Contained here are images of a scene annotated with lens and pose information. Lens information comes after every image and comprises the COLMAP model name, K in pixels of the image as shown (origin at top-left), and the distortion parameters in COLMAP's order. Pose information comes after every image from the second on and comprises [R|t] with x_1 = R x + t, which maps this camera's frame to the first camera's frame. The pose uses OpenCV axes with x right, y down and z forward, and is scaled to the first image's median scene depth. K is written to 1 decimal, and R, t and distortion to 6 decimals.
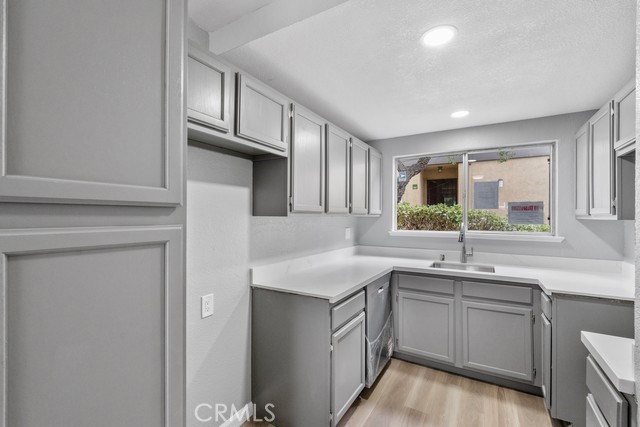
lens RADIAL K [[283.7, 0, 320.8], [0, 283.7, 210.7], [0, 0, 1]] dist [0.004256, 0.000072]
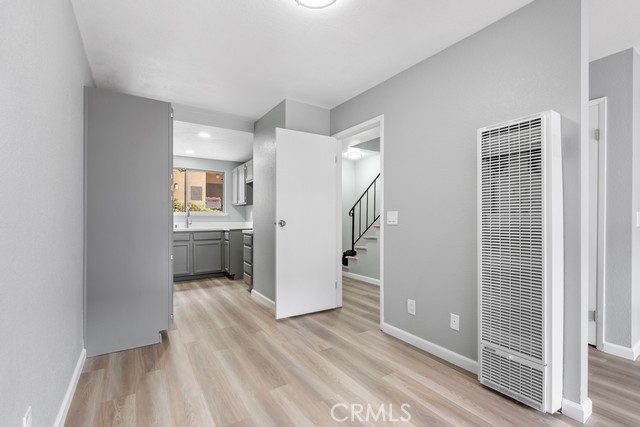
lens RADIAL K [[283.7, 0, 319.5], [0, 283.7, 214.9], [0, 0, 1]] dist [0.004256, 0.000072]
pose [[0.438918, 0.002085, 0.898525, -1.035560], [-0.005406, 0.999985, 0.000320, 0.114573], [-0.898511, -0.004997, 0.438923, -0.799040]]
